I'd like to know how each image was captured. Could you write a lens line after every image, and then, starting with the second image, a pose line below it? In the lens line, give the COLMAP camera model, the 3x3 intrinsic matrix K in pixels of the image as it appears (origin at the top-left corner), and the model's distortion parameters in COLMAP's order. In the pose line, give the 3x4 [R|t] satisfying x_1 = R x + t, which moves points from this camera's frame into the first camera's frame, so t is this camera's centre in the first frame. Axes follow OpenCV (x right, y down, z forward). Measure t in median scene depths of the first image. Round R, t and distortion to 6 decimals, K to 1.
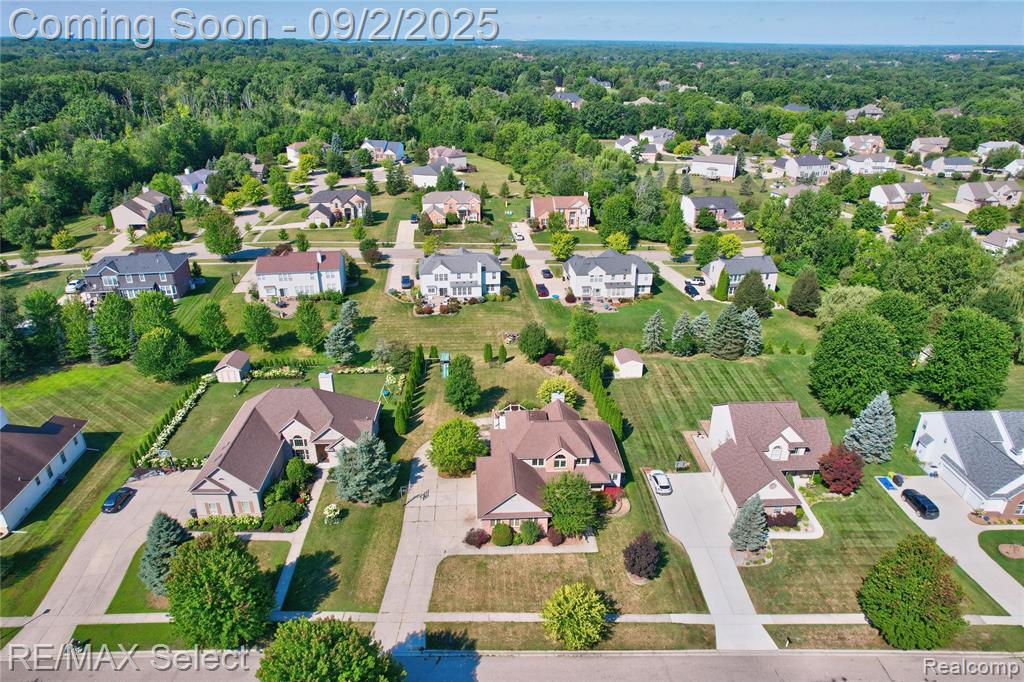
lens RADIAL K [[652.3, 0, 507.5], [0, 652.3, 339.5], [0, 0, 1]] dist [-0.070292, 0.059311]
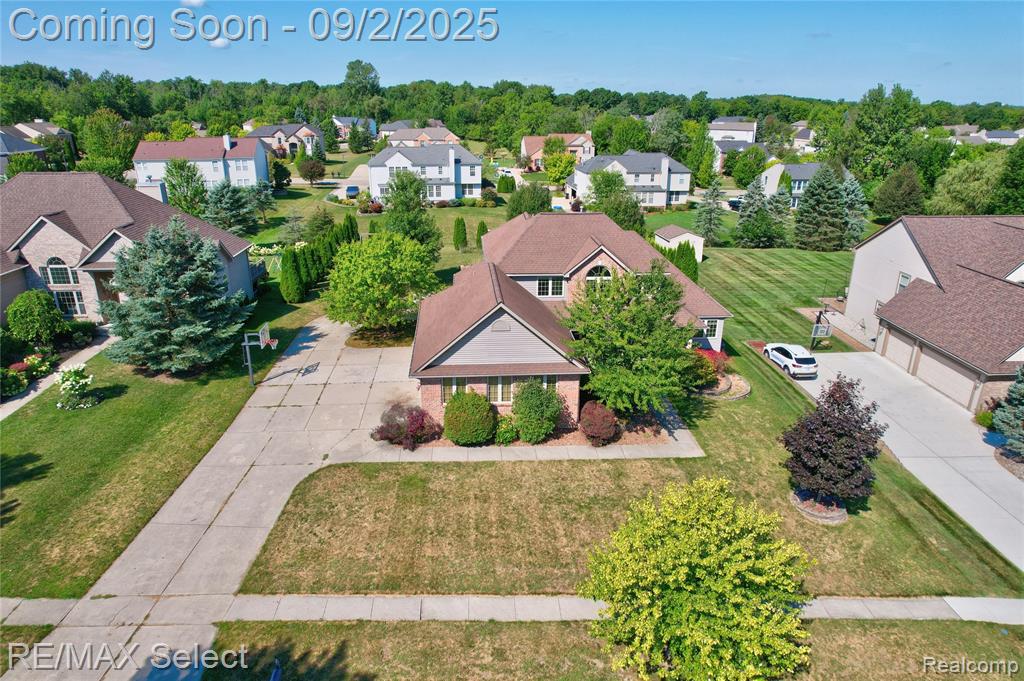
lens RADIAL K [[652.3, 0, 508.1], [0, 652.3, 339.3], [0, 0, 1]] dist [-0.070292, 0.059311]
pose [[0.999823, -0.006351, 0.017732, 0.005573], [0.007811, 0.996474, -0.083538, 0.172376], [-0.017139, 0.083661, 0.996347, 0.354078]]
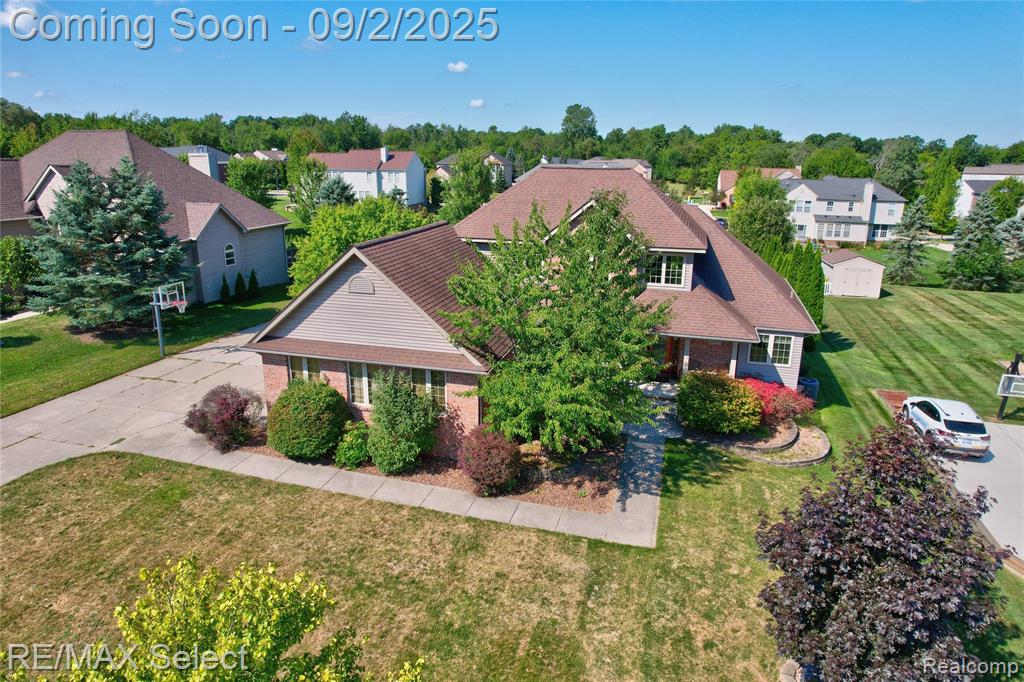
lens RADIAL K [[652.3, 0, 510.3], [0, 652.3, 340.4], [0, 0, 1]] dist [-0.070292, 0.059311]
pose [[0.947237, 0.091837, -0.307095, 0.092779], [-0.140065, 0.980358, -0.138854, 0.177438], [0.288311, 0.174541, 0.941495, 0.458912]]
